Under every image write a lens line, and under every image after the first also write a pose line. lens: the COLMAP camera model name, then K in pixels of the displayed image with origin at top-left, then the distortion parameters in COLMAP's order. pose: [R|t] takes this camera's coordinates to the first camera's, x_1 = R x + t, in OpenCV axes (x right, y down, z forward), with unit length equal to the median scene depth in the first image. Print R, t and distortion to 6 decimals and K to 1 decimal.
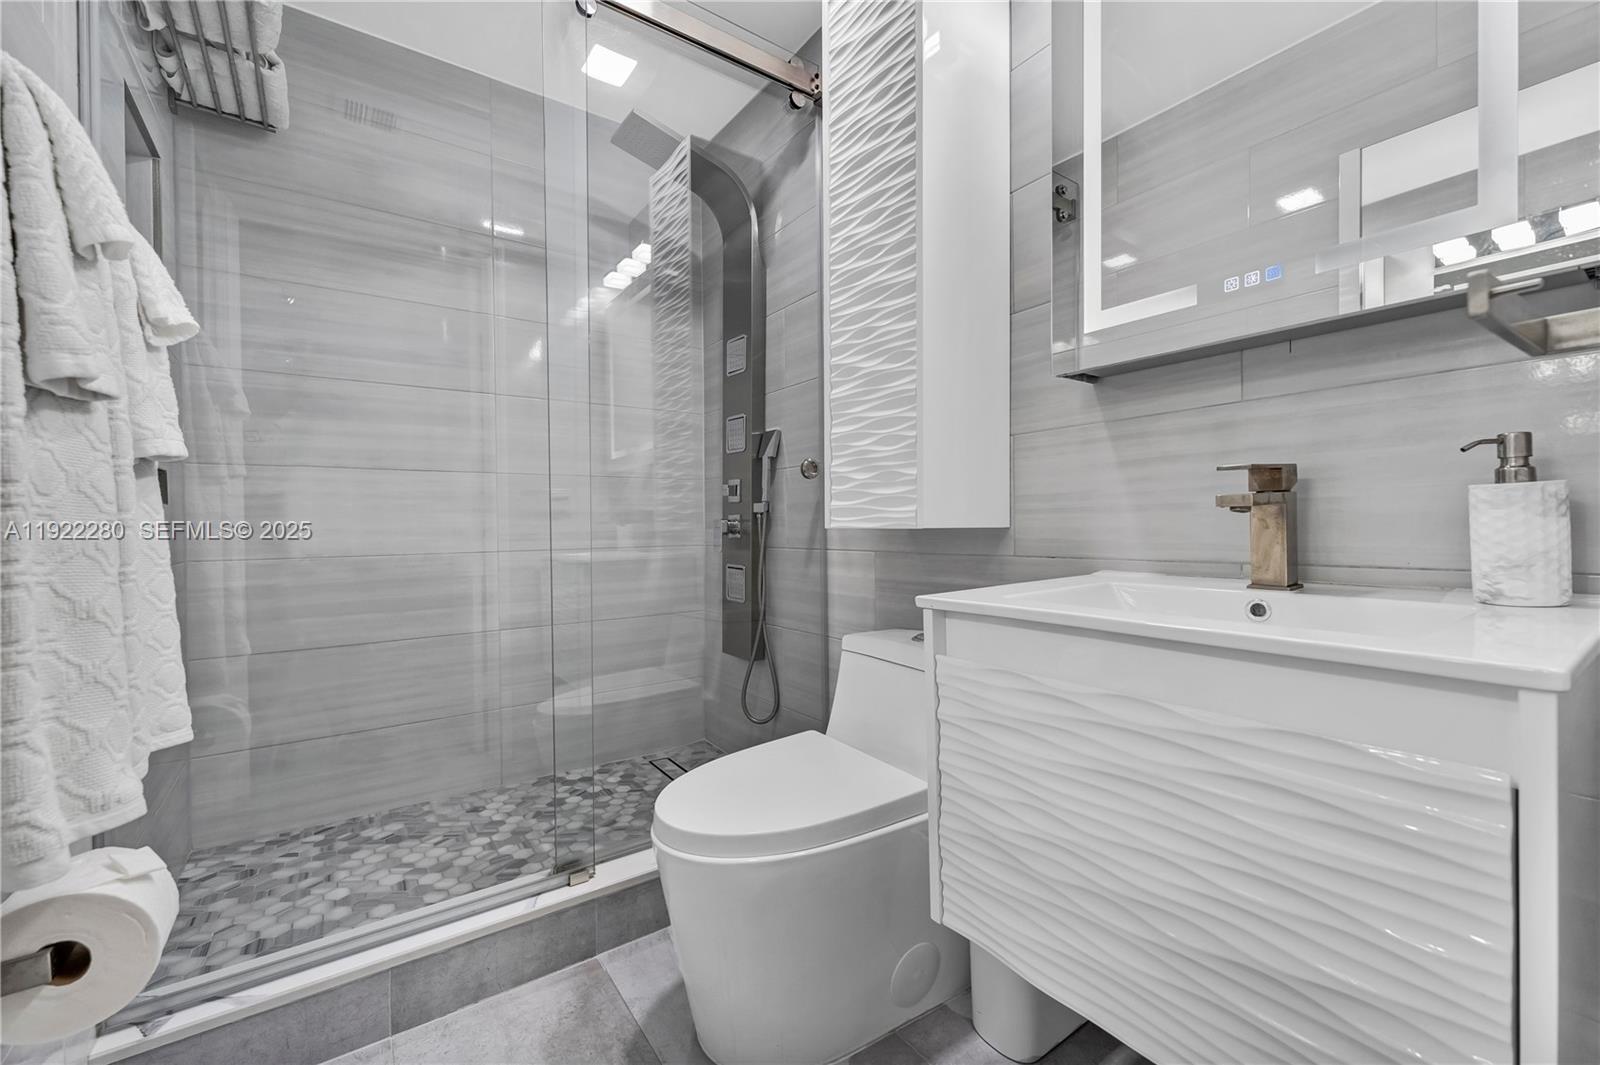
lens RADIAL K [[654.4, 0, 795.9], [0, 654.4, 528.7], [0, 0, 1]] dist [0.002772, -0.000234]
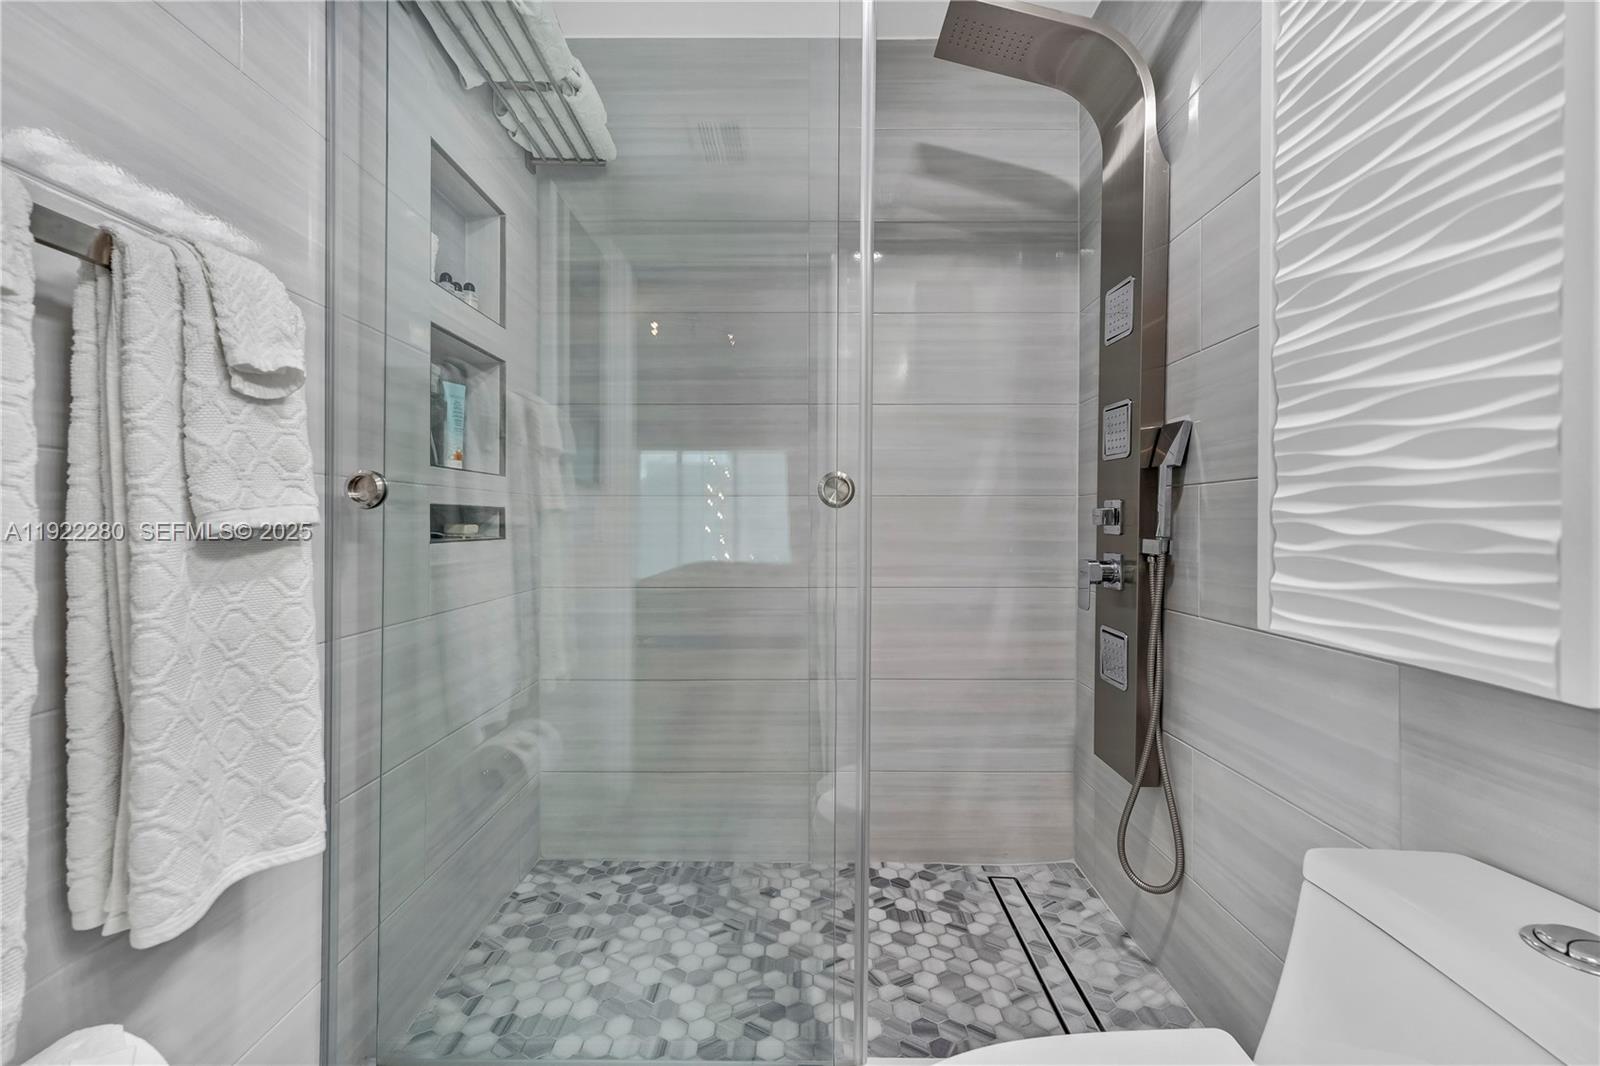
lens RADIAL K [[660.2, 0, 801.8], [0, 660.2, 520.0], [0, 0, 1]] dist [0.000391, -0.001716]
pose [[0.817790, 0.010381, -0.575423, 0.038533], [-0.013566, 0.999907, -0.001240, -0.059828], [0.575357, 0.008820, 0.817855, 0.328740]]
